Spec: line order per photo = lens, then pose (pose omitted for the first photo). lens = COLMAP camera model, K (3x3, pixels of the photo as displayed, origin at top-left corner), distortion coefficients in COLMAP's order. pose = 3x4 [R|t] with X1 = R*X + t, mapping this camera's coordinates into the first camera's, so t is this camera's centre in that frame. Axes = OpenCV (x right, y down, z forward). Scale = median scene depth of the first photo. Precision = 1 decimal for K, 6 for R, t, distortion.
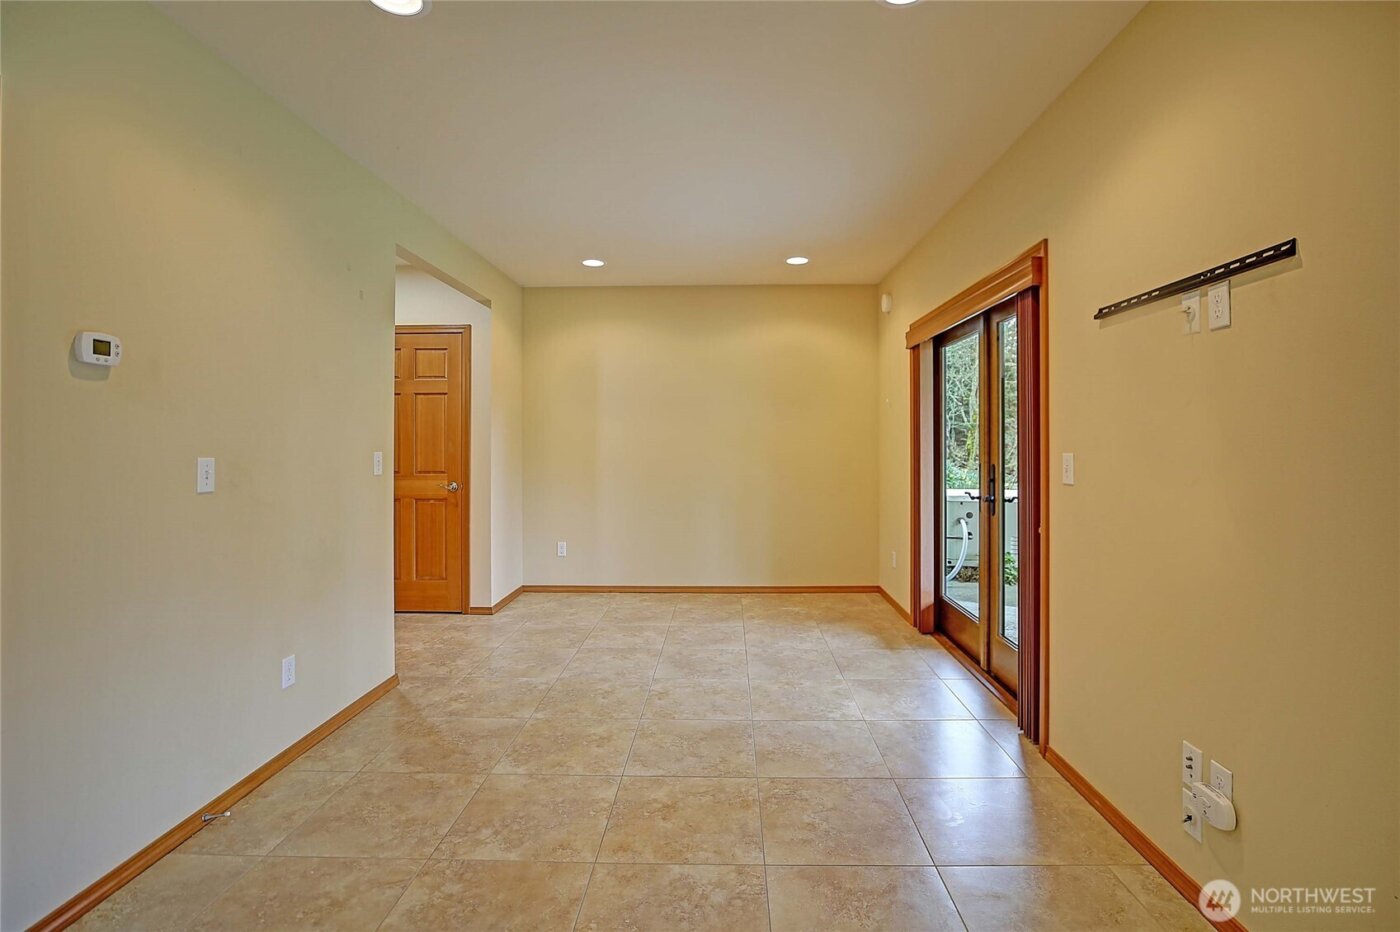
lens RADIAL K [[641.2, 0, 685.3], [0, 641.2, 442.1], [0, 0, 1]] dist [-0.024606, 0.005013]
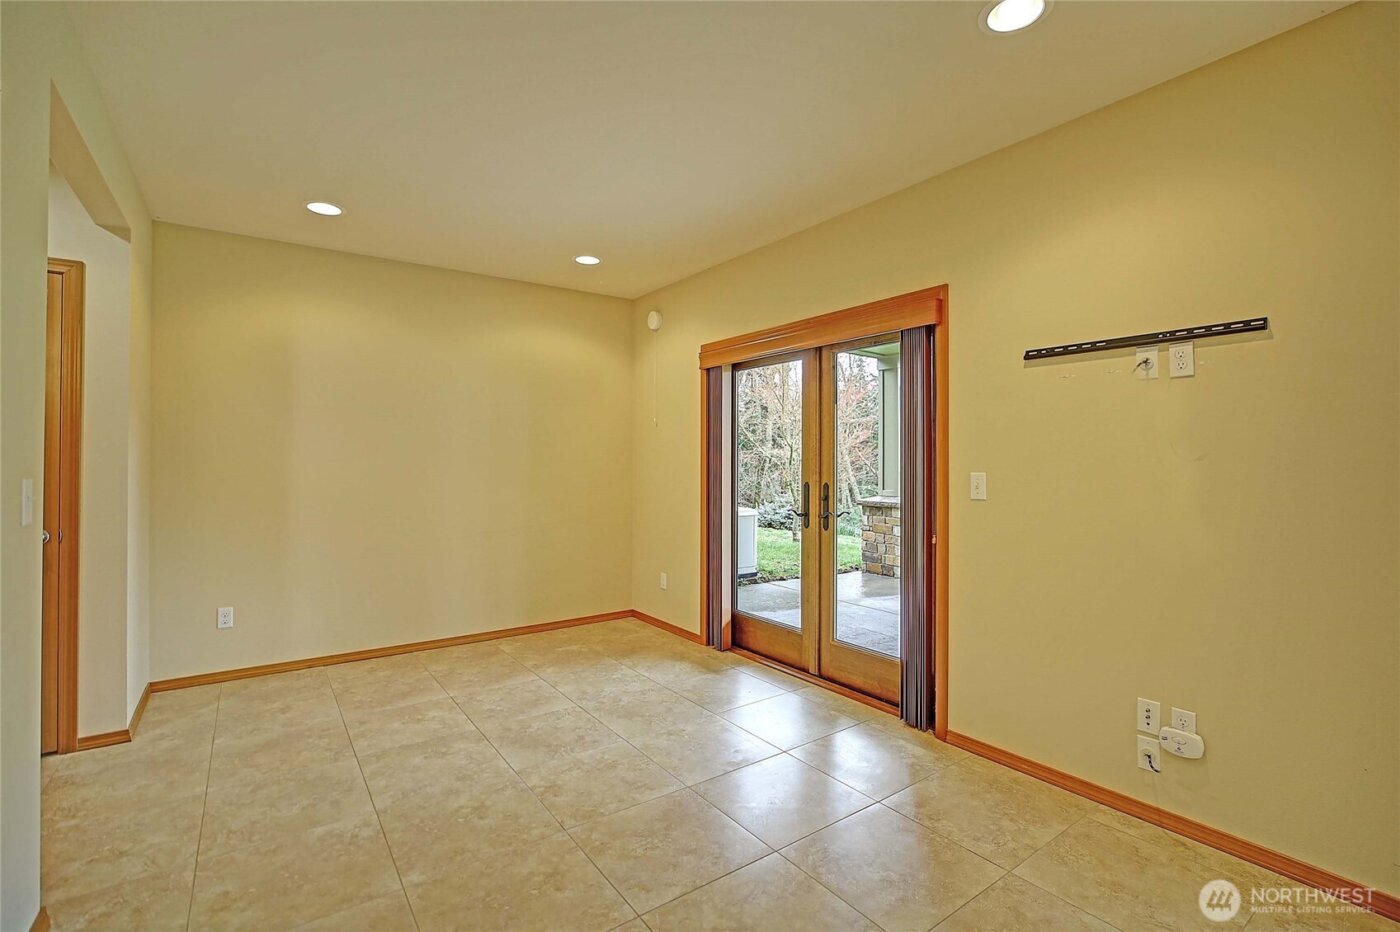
lens RADIAL K [[641.2, 0, 679.0], [0, 641.2, 461.4], [0, 0, 1]] dist [-0.024606, 0.005013]
pose [[0.789355, 0.003767, 0.613926, -0.379156], [-0.003577, 0.999992, -0.001537, 0.000324], [-0.613927, -0.000983, 0.789362, 0.291617]]
